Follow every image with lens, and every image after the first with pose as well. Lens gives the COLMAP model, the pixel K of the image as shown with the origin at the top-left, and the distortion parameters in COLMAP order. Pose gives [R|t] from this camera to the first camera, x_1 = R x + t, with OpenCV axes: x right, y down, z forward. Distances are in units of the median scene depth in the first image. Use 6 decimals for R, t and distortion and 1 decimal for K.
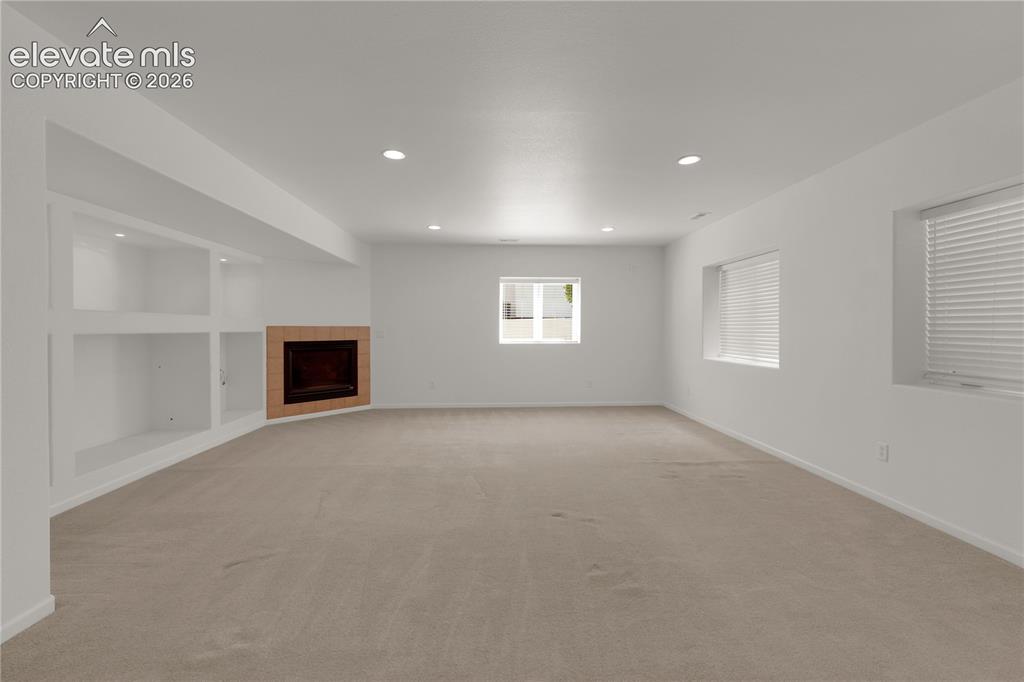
lens RADIAL K [[436.0, 0, 516.1], [0, 436.0, 335.4], [0, 0, 1]] dist [0.013181, -0.000165]
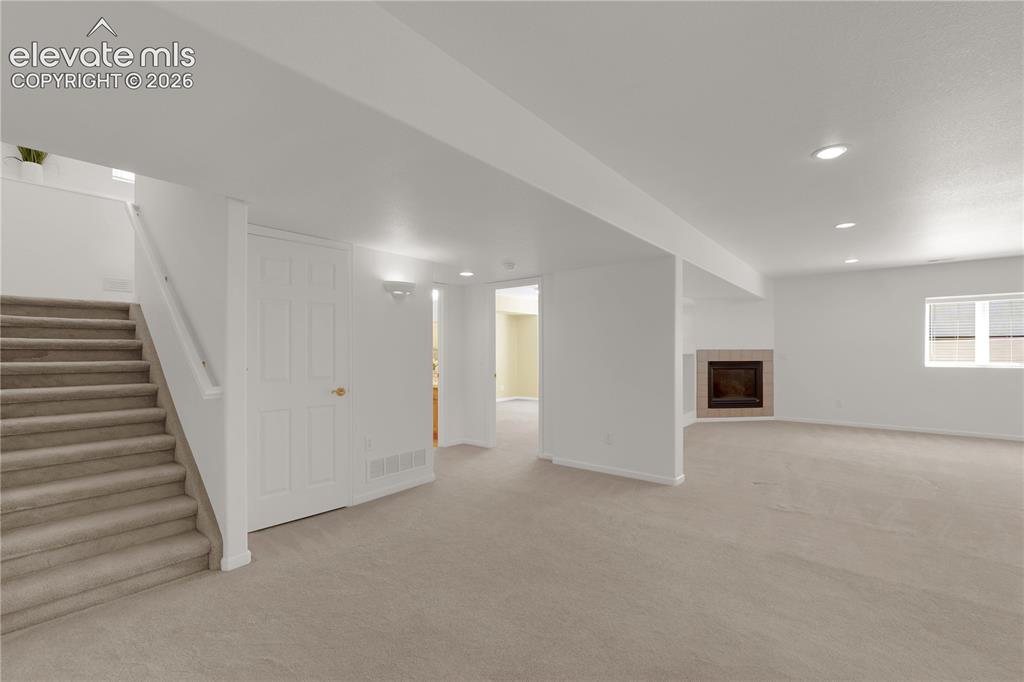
lens RADIAL K [[443.7, 0, 511.5], [0, 443.7, 350.3], [0, 0, 1]] dist [-0.001068, -0.000271]
pose [[0.738363, -0.001256, -0.674402, -0.054935], [-0.007703, 0.999917, -0.010295, -0.000510], [0.674359, 0.012796, 0.738293, -0.361365]]
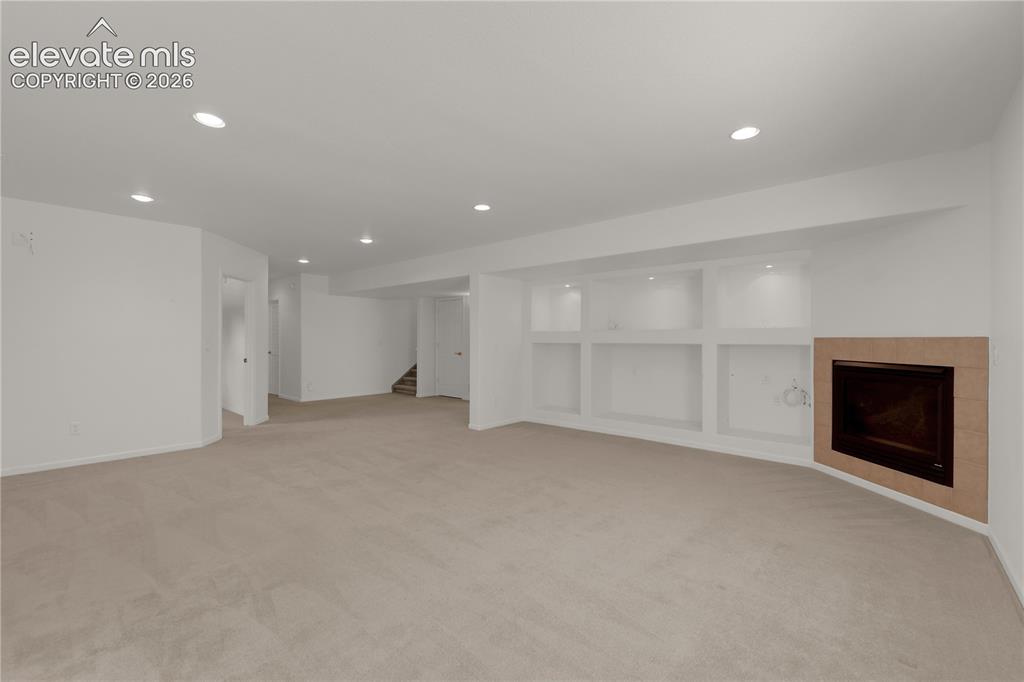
lens RADIAL K [[436.0, 0, 516.1], [0, 436.0, 335.4], [0, 0, 1]] dist [0.013181, -0.000165]
pose [[-0.681890, -0.001526, -0.731453, 0.295693], [-0.007811, 0.999956, 0.005196, -0.021552], [0.731413, 0.009257, -0.681872, 0.999580]]
